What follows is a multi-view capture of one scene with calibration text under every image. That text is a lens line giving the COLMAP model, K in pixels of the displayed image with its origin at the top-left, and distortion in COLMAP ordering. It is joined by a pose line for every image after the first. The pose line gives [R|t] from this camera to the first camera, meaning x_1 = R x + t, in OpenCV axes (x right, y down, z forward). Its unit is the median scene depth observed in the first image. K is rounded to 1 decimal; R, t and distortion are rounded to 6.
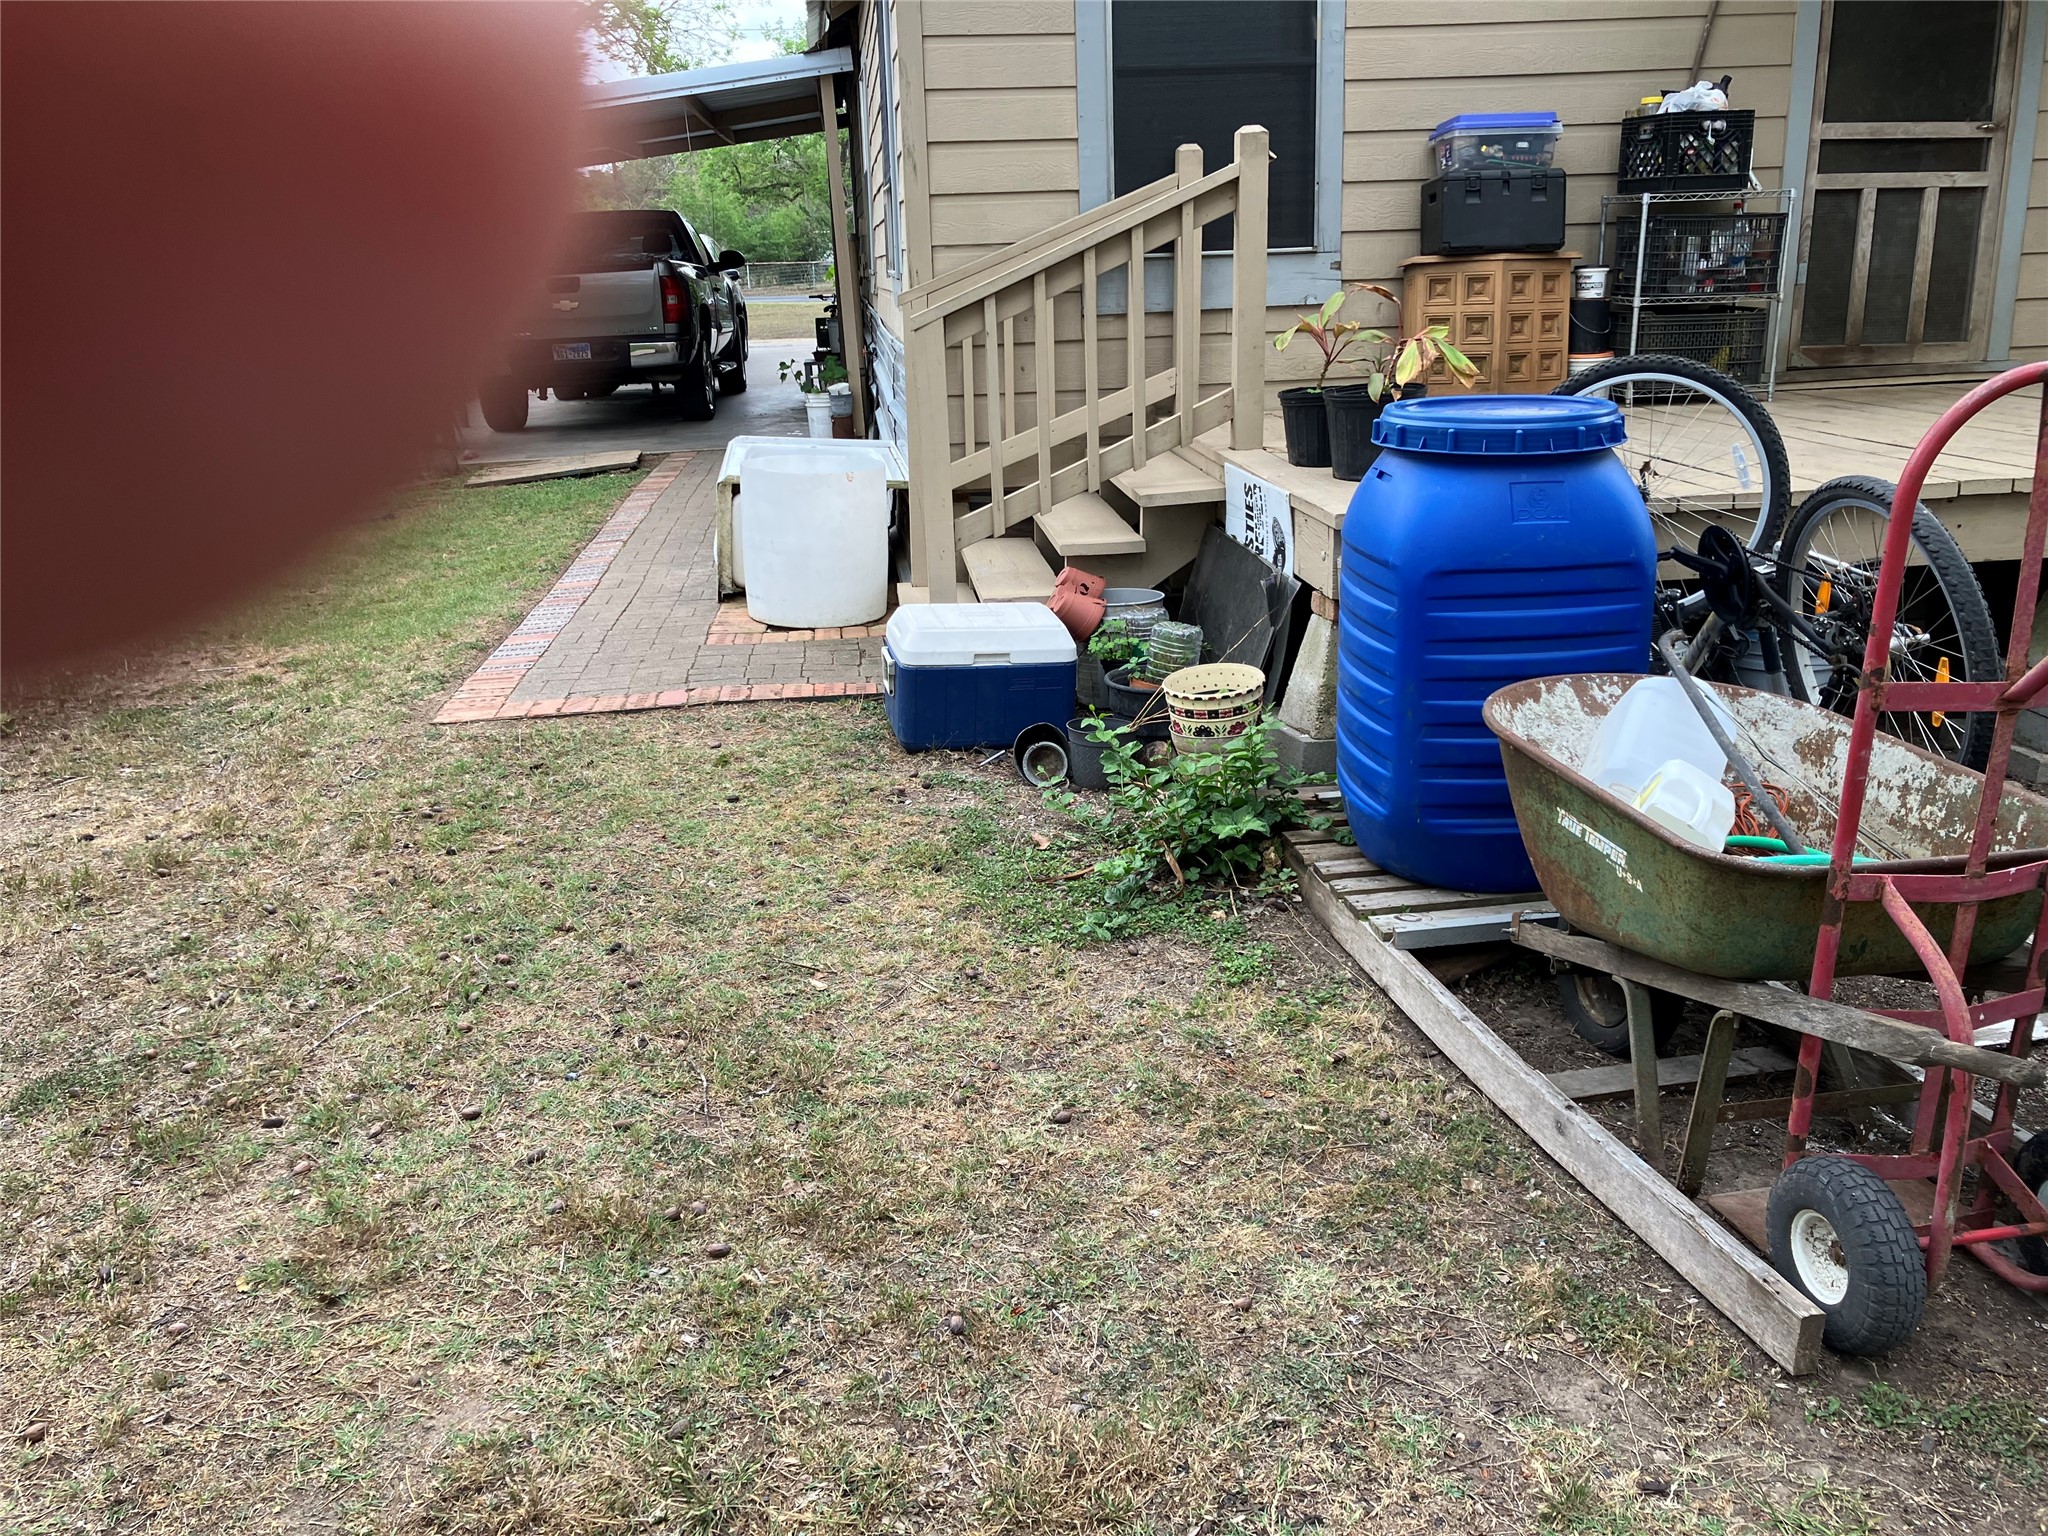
lens RADIAL K [[1675.0, 0, 1048.6], [0, 1675.0, 754.4], [0, 0, 1]] dist [0.050933, -0.073308]
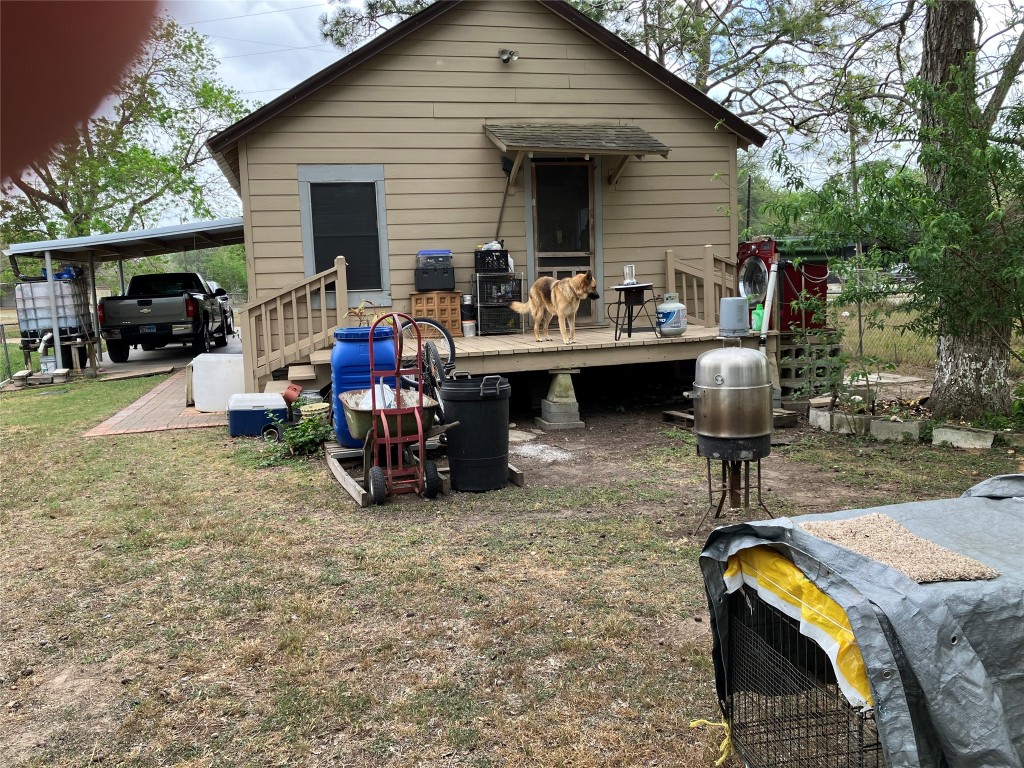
lens RADIAL K [[839.0, 0, 512.0], [0, 839.0, 384.0], [0, 0, 1]] dist [0.014505, 0.001871]
pose [[0.992231, -0.018258, 0.123061, 0.201233], [0.039368, 0.984420, -0.171367, 0.155846], [-0.118015, 0.174881, 0.977491, -0.543925]]
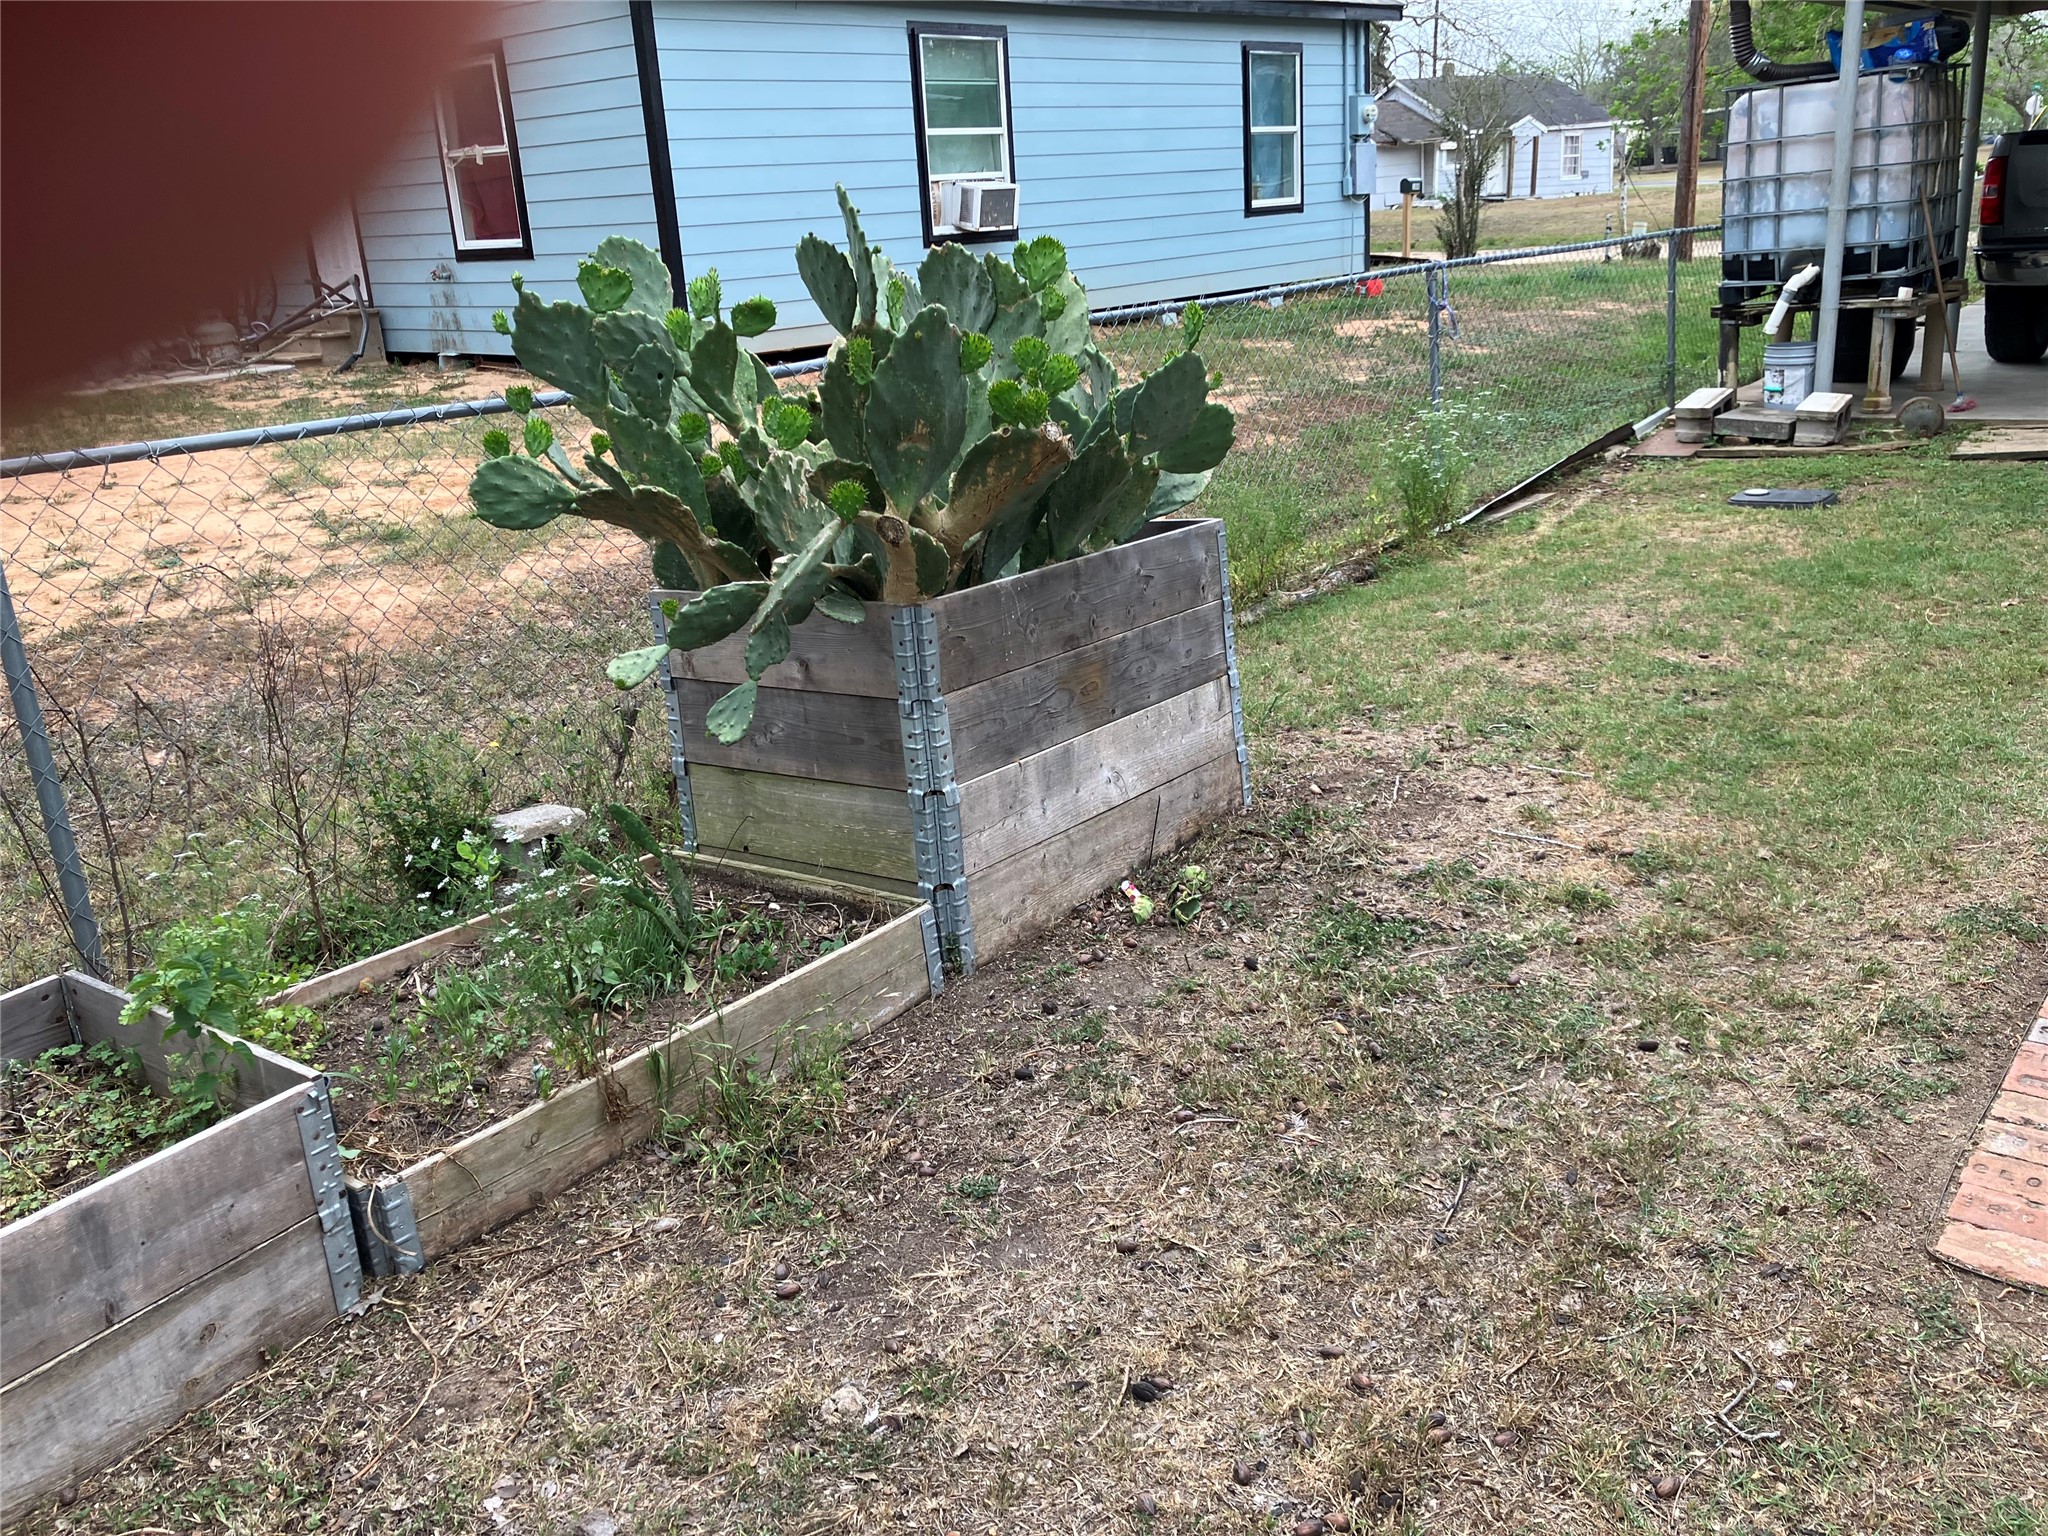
lens RADIAL K [[1675.0, 0, 1048.6], [0, 1675.0, 754.4], [0, 0, 1]] dist [0.050933, -0.073308]
pose [[0.713106, 0.214034, -0.667585, -0.234735], [-0.167359, 0.976697, 0.134368, -0.136251], [0.680787, 0.015907, 0.732309, 0.476758]]
